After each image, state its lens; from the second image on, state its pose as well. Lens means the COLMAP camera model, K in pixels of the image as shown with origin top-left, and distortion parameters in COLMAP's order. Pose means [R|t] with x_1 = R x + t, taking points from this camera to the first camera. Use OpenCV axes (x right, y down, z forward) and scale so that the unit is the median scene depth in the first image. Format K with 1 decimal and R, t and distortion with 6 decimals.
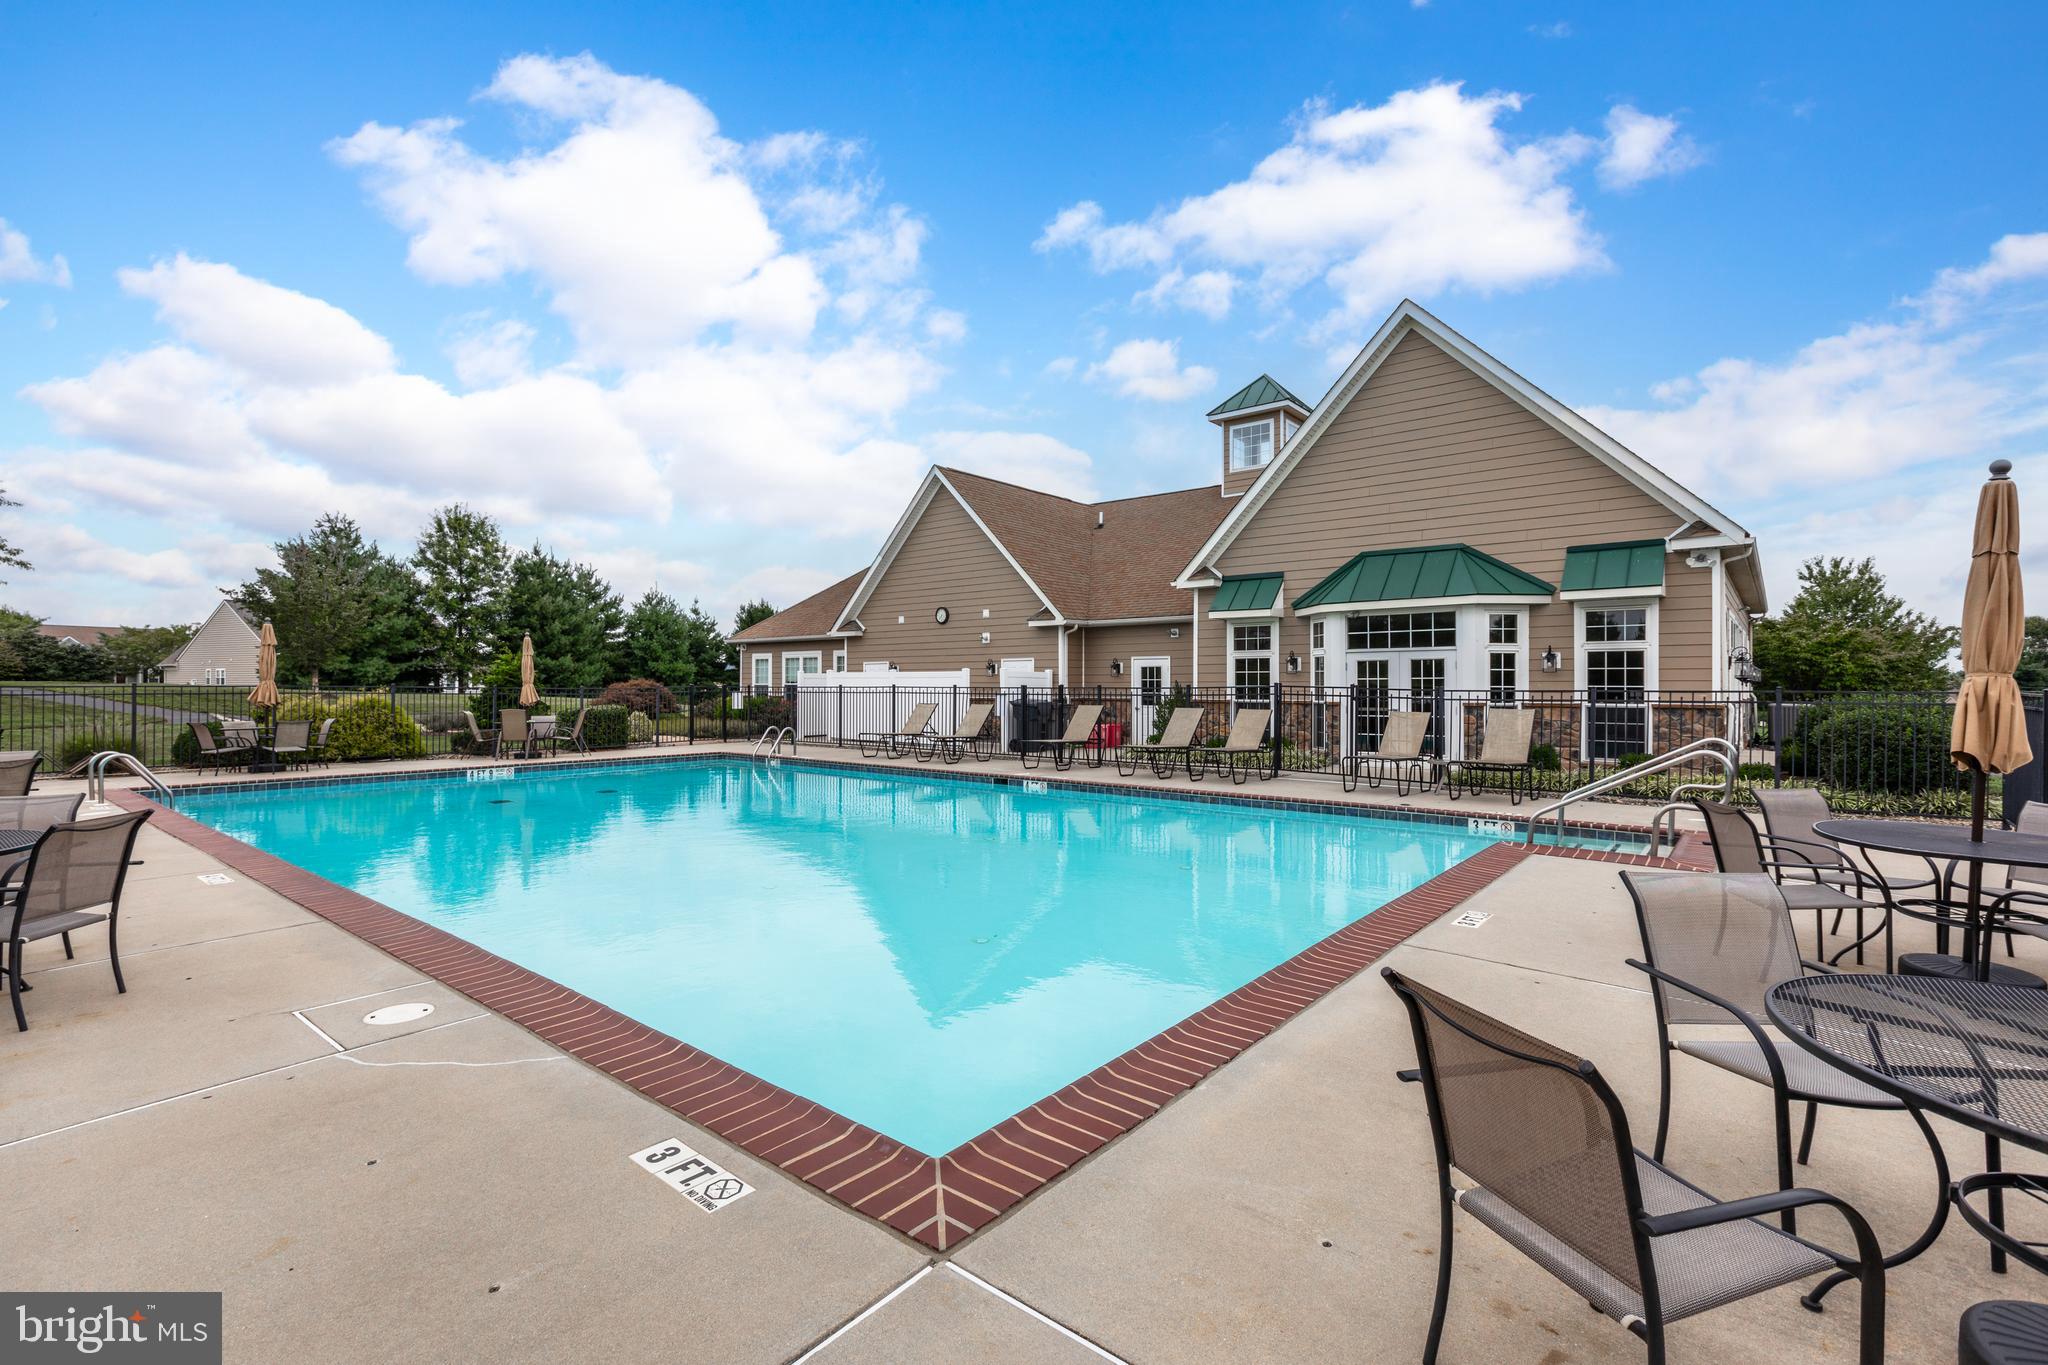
lens RADIAL K [[927.8, 0, 1024.0], [0, 927.8, 682.5], [0, 0, 1]] dist [-0.012574, 0.000656]
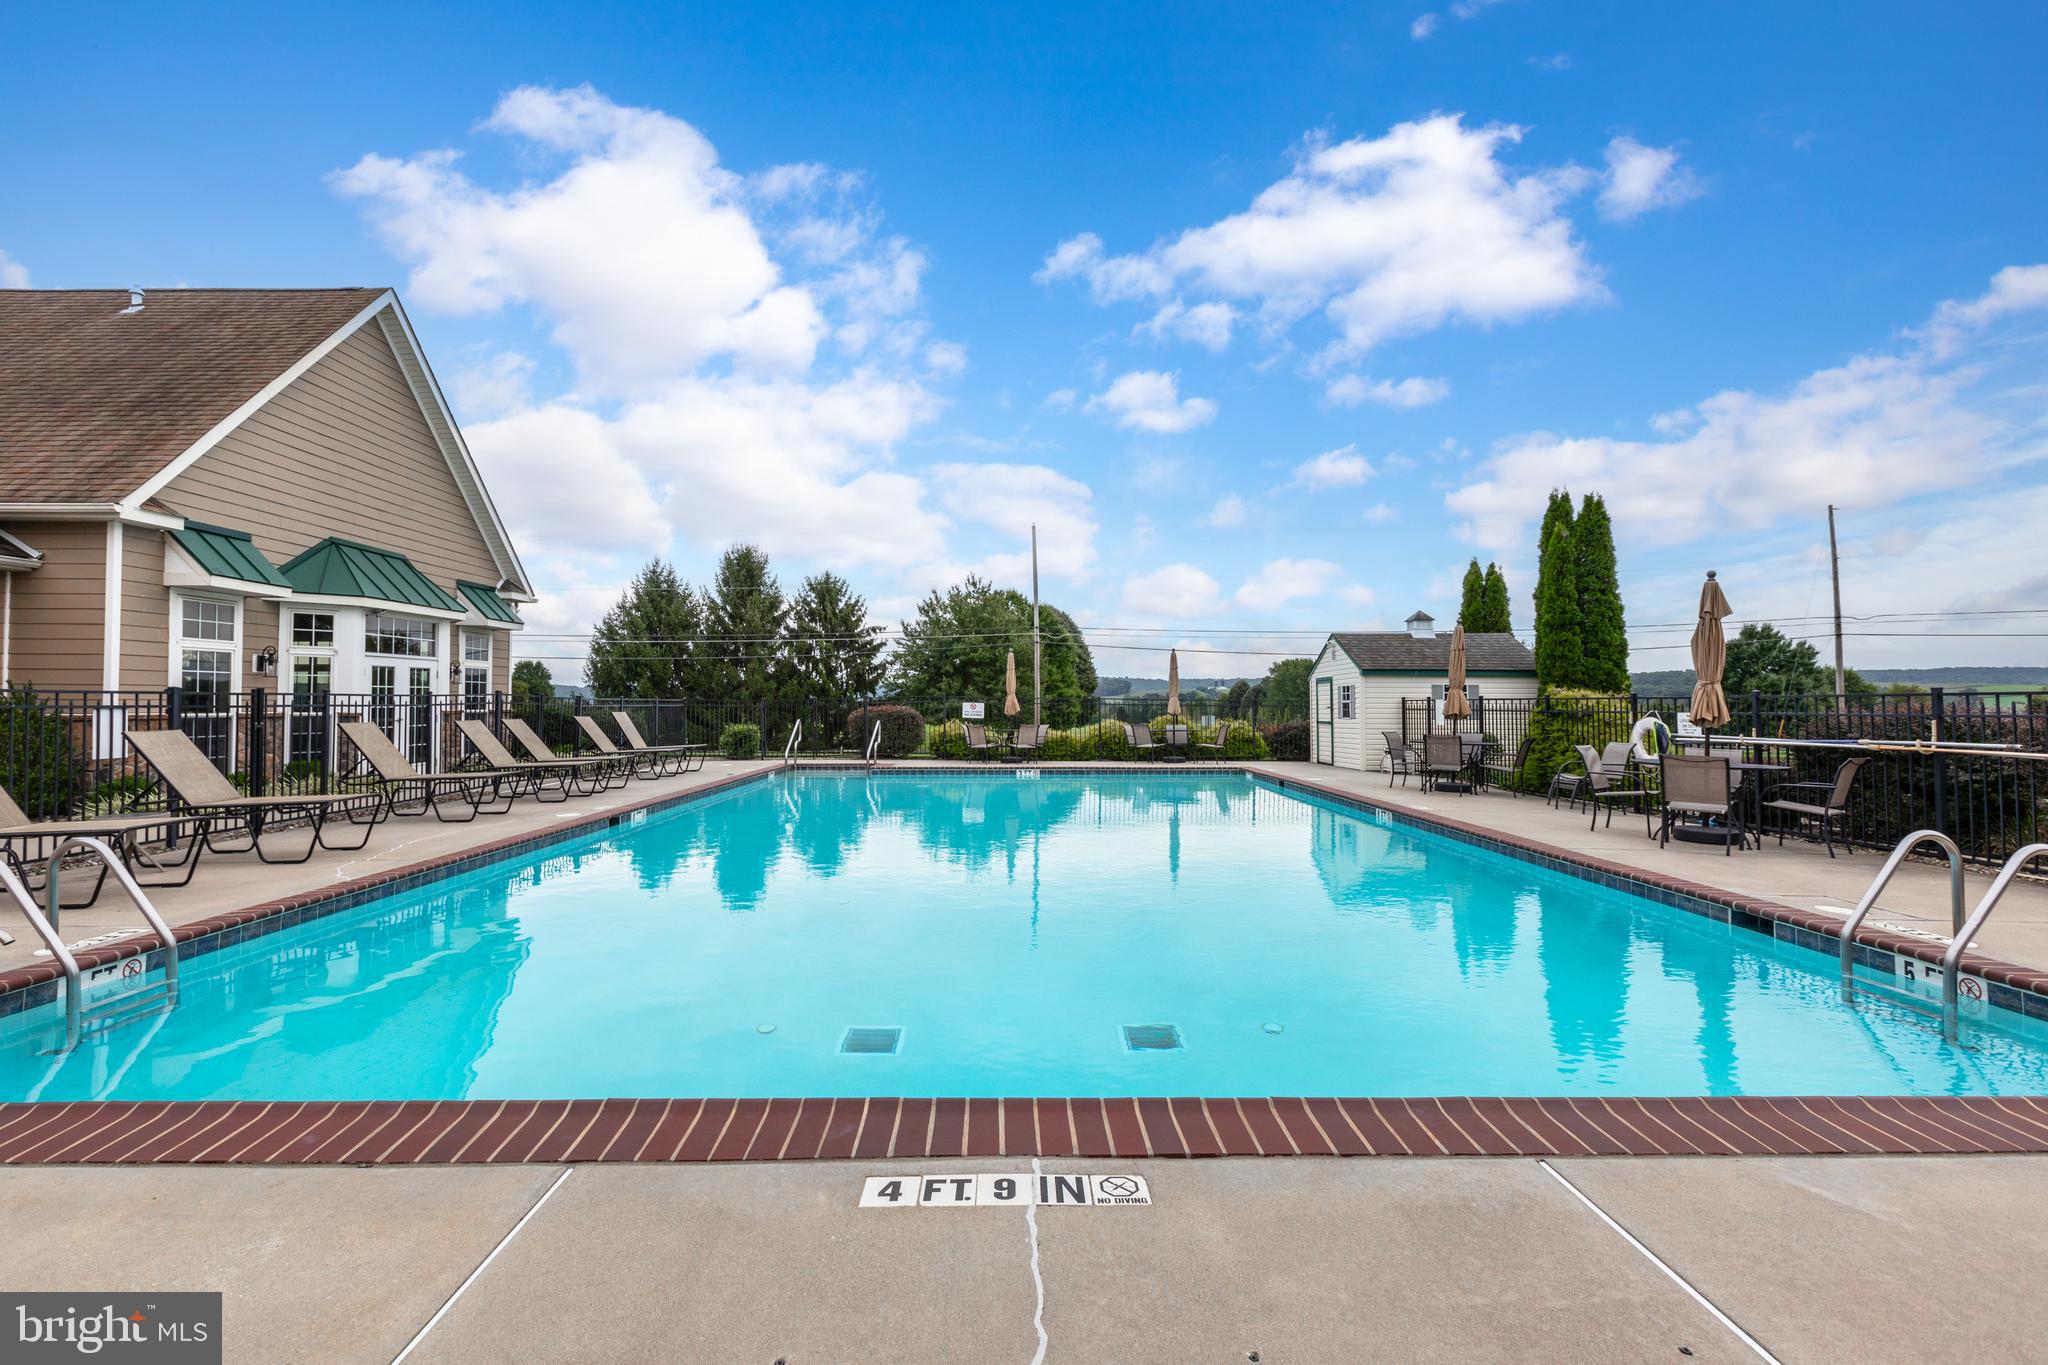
lens RADIAL K [[927.8, 0, 1024.0], [0, 927.8, 682.5], [0, 0, 1]] dist [-0.012574, 0.000656]
pose [[-0.672277, 0.012579, 0.740193, -0.709536], [-0.005749, 0.999737, -0.022211, 0.008340], [-0.740277, -0.019187, -0.672028, 1.132933]]
